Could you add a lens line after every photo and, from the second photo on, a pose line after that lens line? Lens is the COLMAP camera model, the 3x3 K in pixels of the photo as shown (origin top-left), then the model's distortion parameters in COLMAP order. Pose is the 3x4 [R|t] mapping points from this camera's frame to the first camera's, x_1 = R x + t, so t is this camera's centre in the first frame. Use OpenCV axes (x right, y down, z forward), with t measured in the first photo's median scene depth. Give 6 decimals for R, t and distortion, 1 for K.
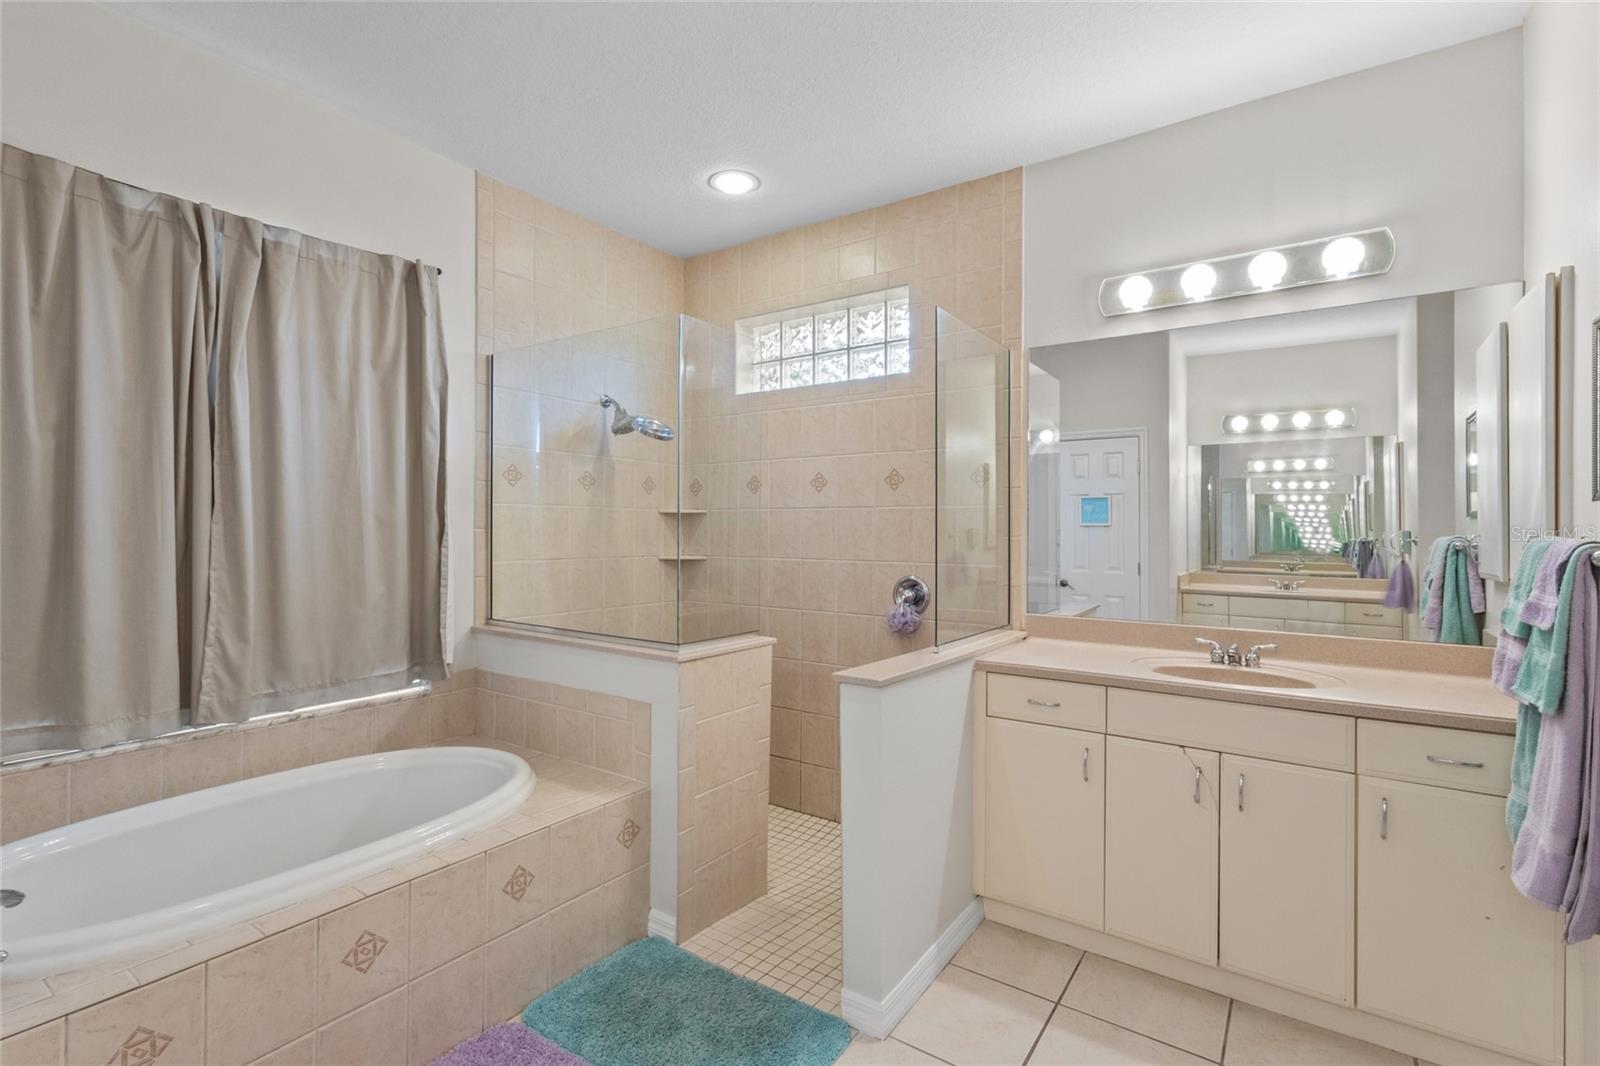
lens RADIAL K [[740.4, 0, 798.1], [0, 740.4, 527.8], [0, 0, 1]] dist [0.005248, 0.001509]
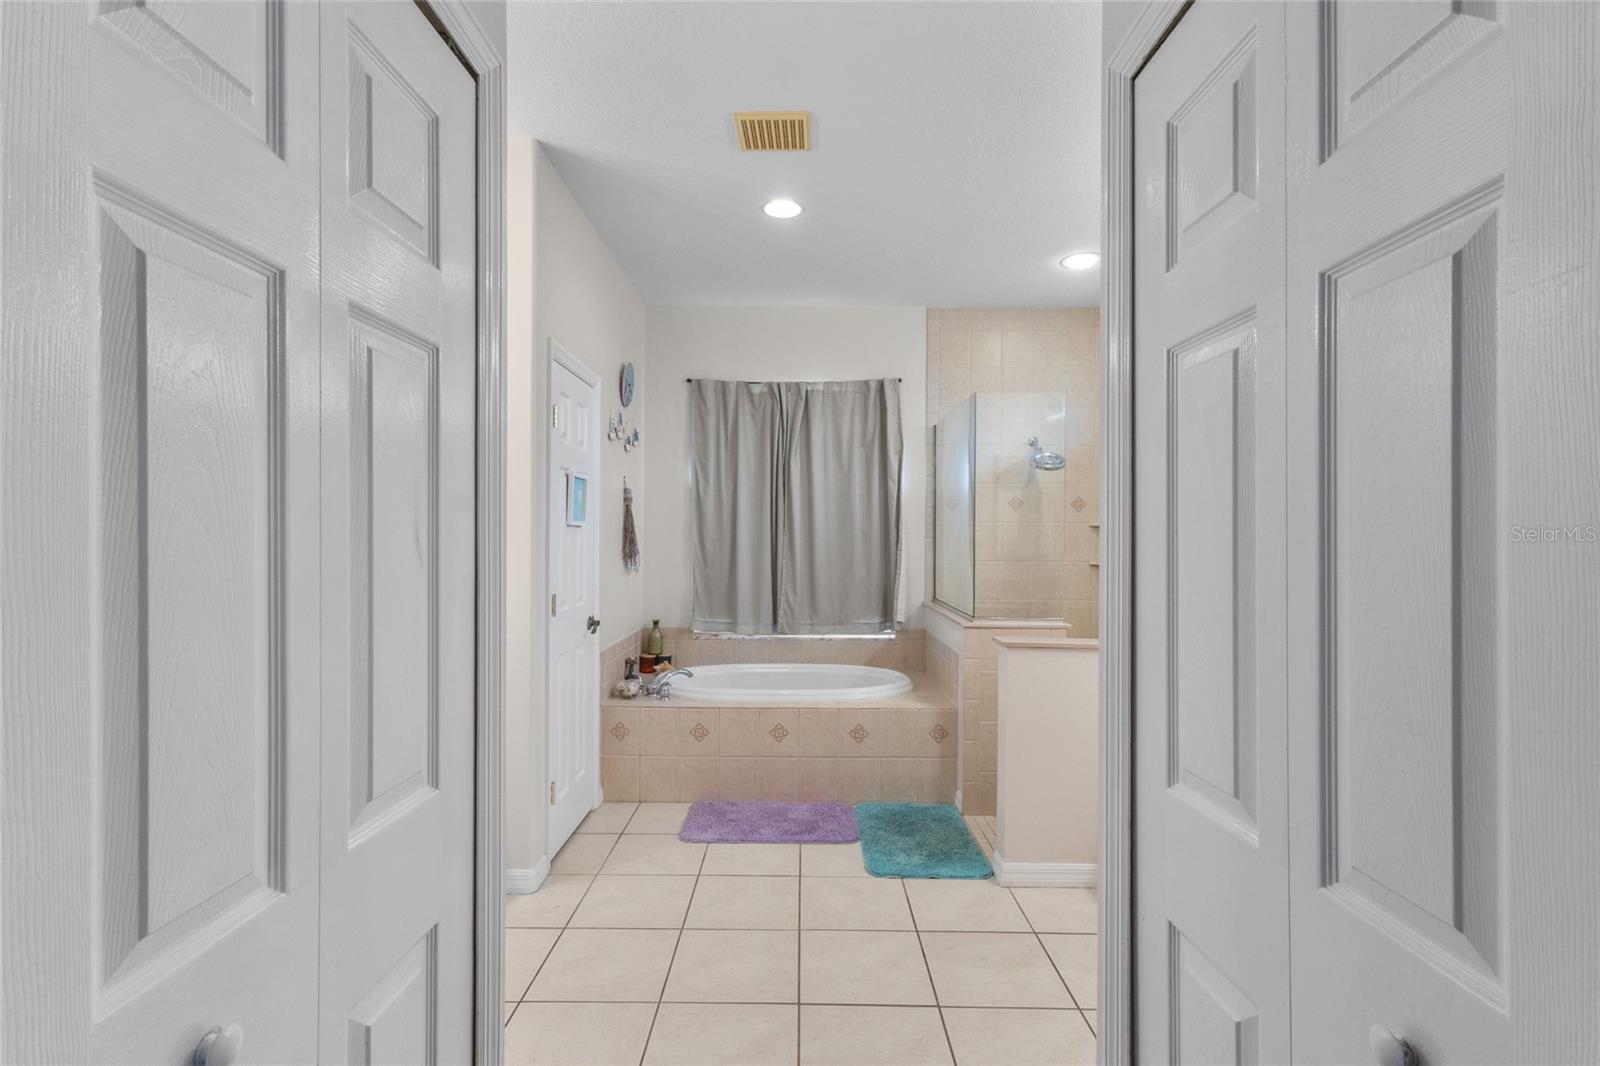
lens RADIAL K [[781.4, 0, 800.0], [0, 781.4, 533.0], [0, 0, 1]] dist [0.002305, 0.000342]
pose [[0.564718, -0.005357, -0.825266, 0.897138], [-0.002610, 0.999962, -0.008277, 0.003881], [0.825280, 0.006828, 0.564683, -0.160830]]
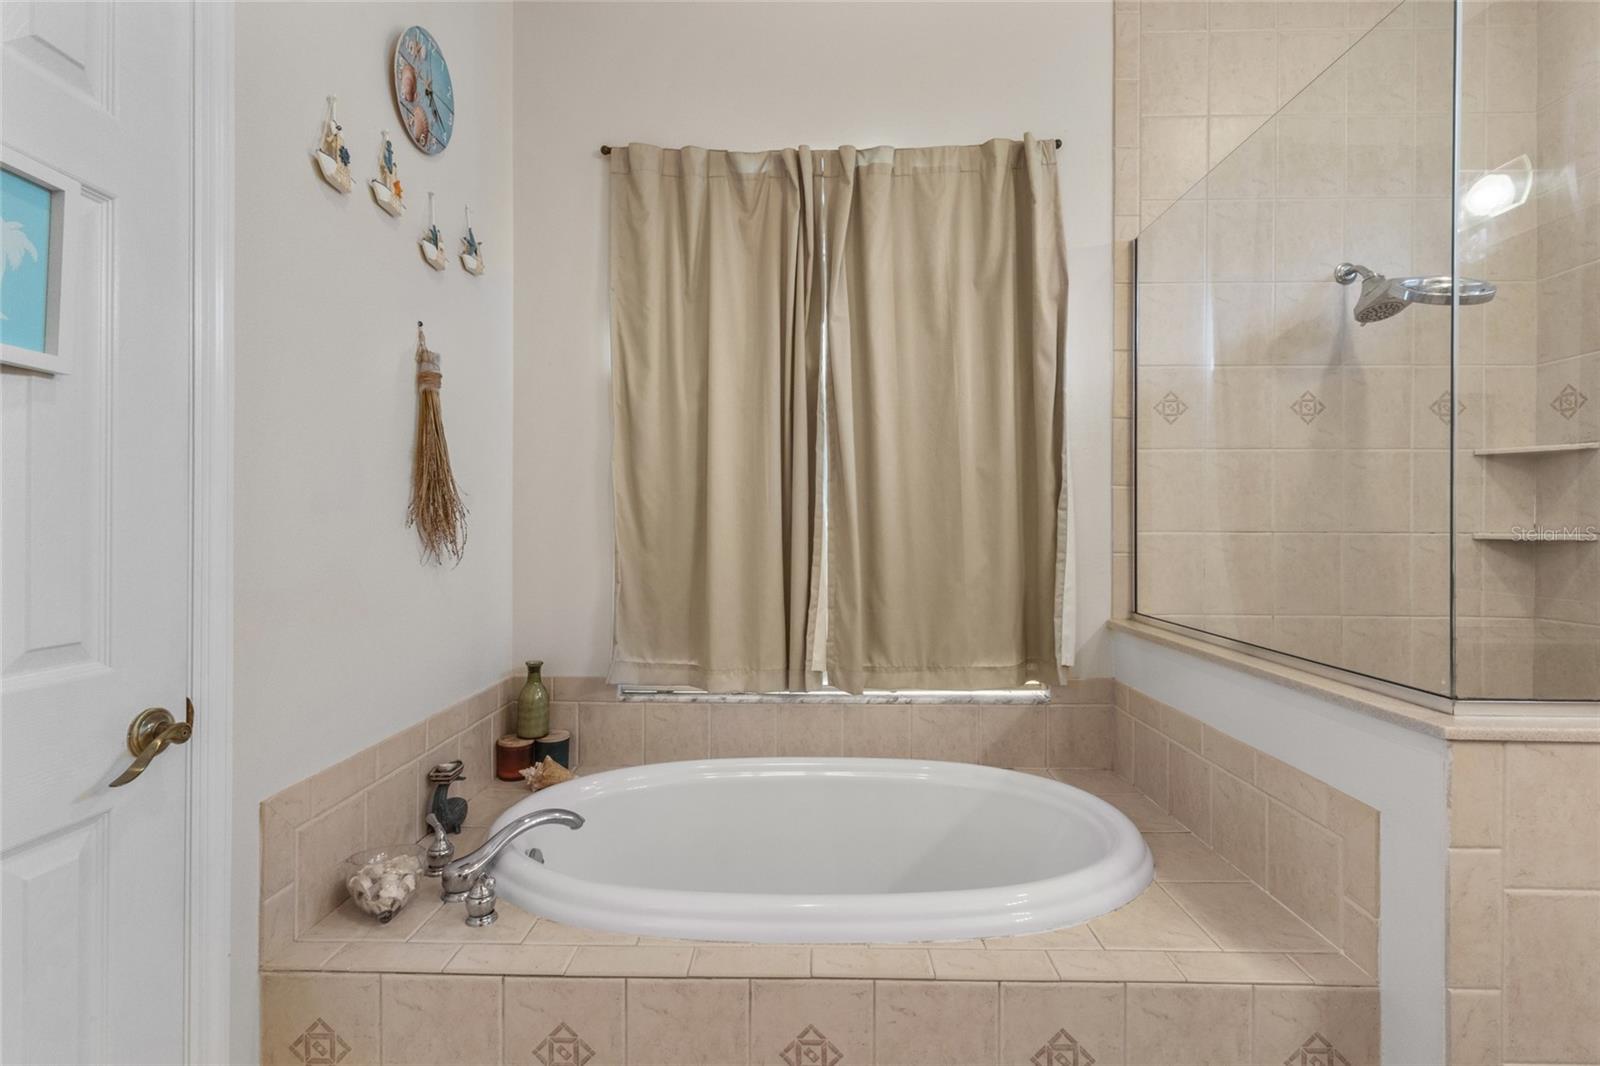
lens RADIAL K [[740.4, 0, 798.1], [0, 740.4, 527.8], [0, 0, 1]] dist [0.005248, 0.001509]
pose [[0.554498, -0.005522, -0.832167, -0.005791], [0.001993, 0.999984, -0.005308, 0.053889], [0.832183, 0.001285, 0.554500, 0.405765]]
